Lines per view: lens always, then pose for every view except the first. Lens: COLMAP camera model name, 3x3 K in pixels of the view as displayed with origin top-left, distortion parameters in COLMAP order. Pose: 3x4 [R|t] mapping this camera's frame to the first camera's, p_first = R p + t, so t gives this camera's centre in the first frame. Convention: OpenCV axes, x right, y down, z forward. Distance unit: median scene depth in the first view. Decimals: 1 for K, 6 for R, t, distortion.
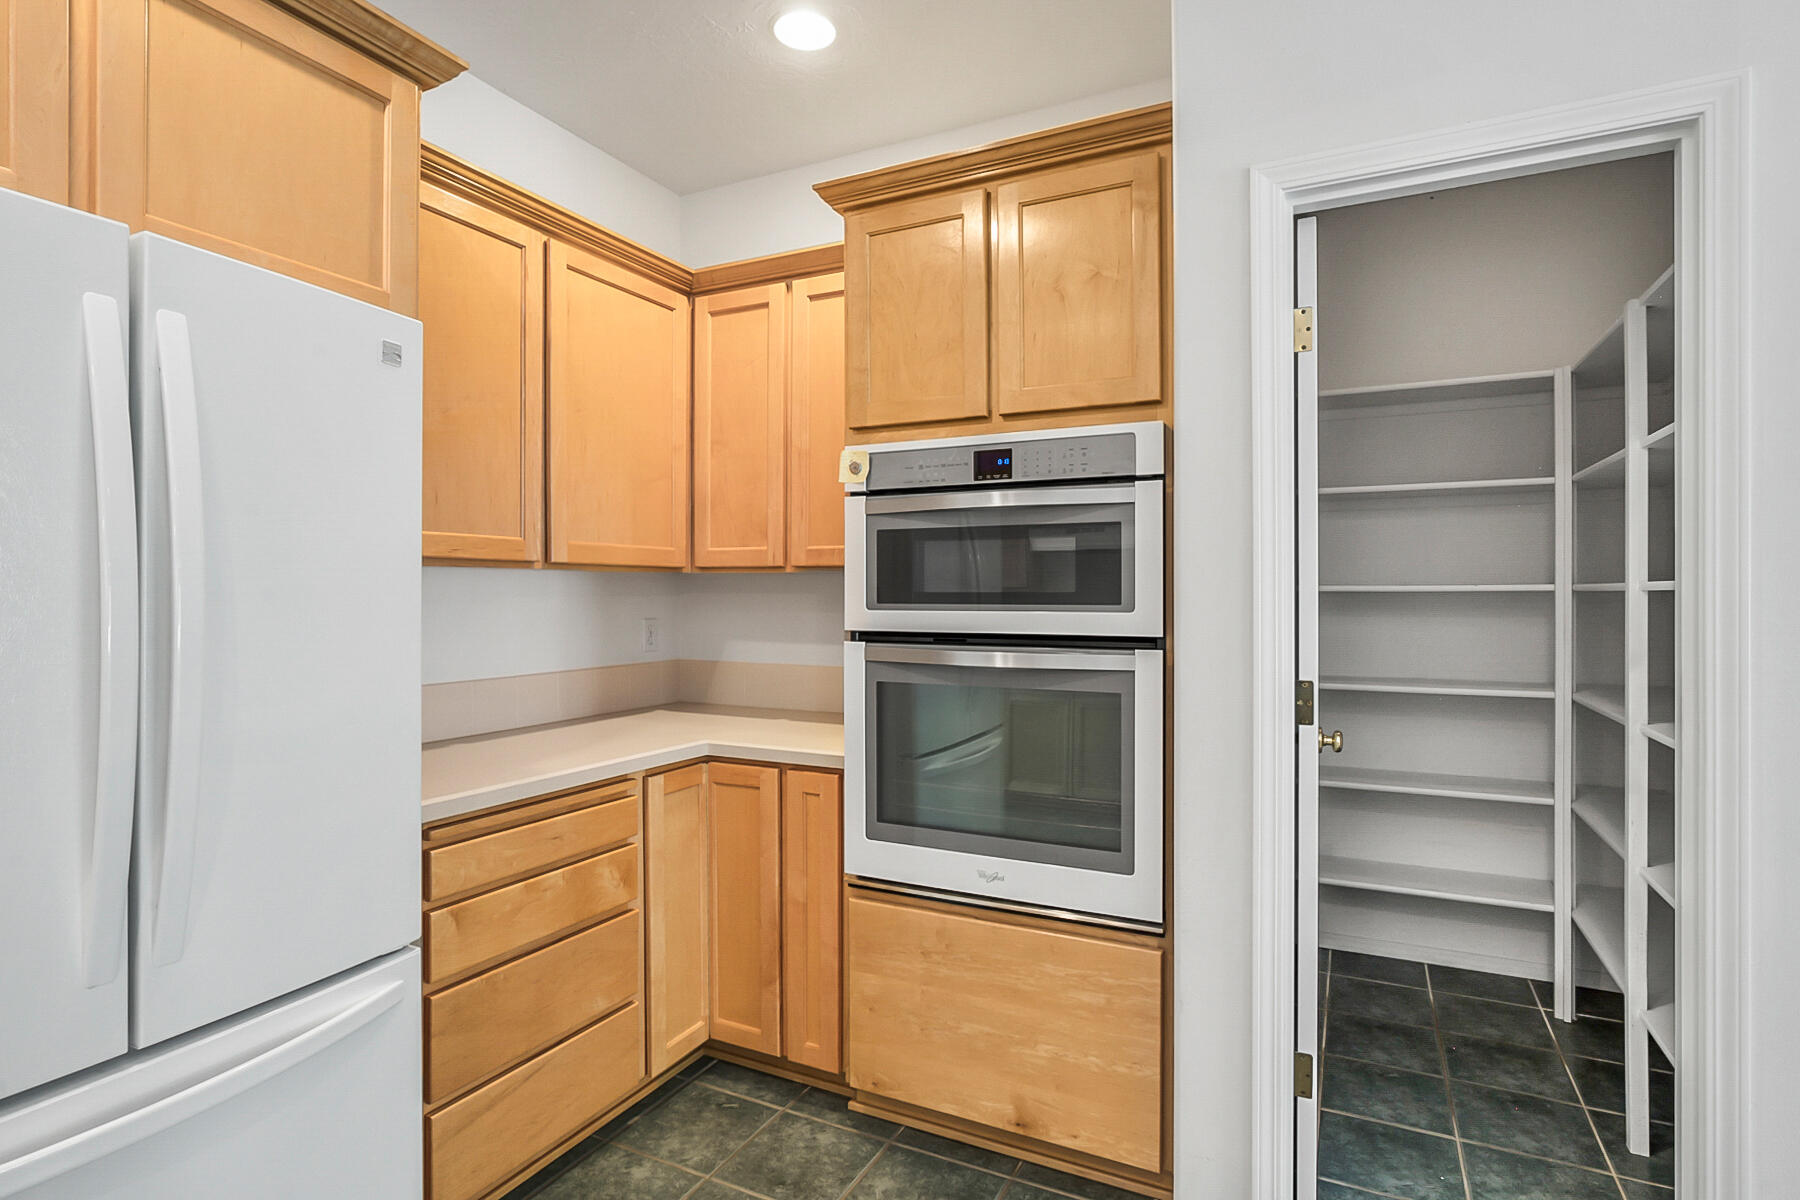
lens RADIAL K [[915.9, 0, 903.3], [0, 915.9, 591.6], [0, 0, 1]] dist [-0.001622, 0.001601]
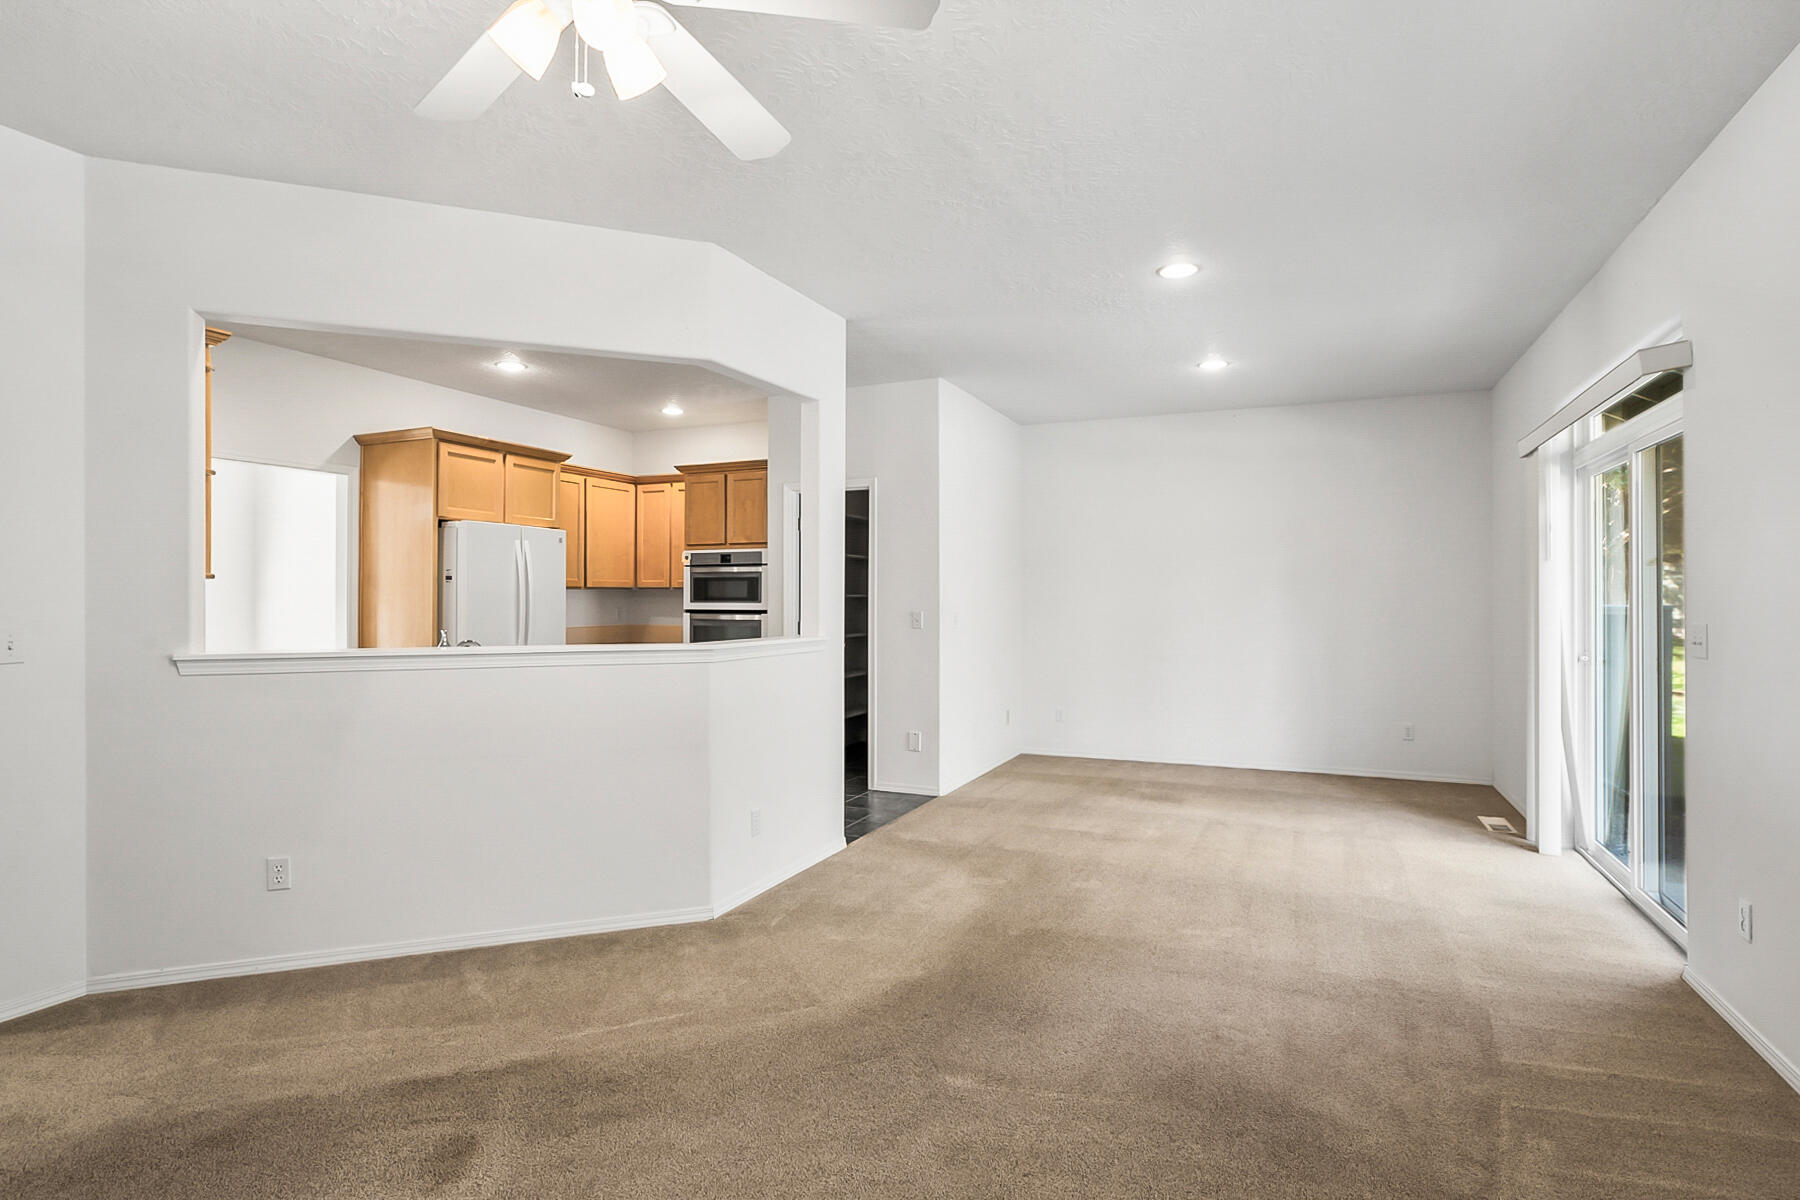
lens RADIAL K [[915.9, 0, 903.3], [0, 915.9, 591.6], [0, 0, 1]] dist [-0.001622, 0.001601]
pose [[0.999103, 0.000834, 0.042346, 0.543085], [-0.000455, 0.999960, -0.008960, 0.008737], [-0.042352, 0.008933, 0.999063, -2.117417]]
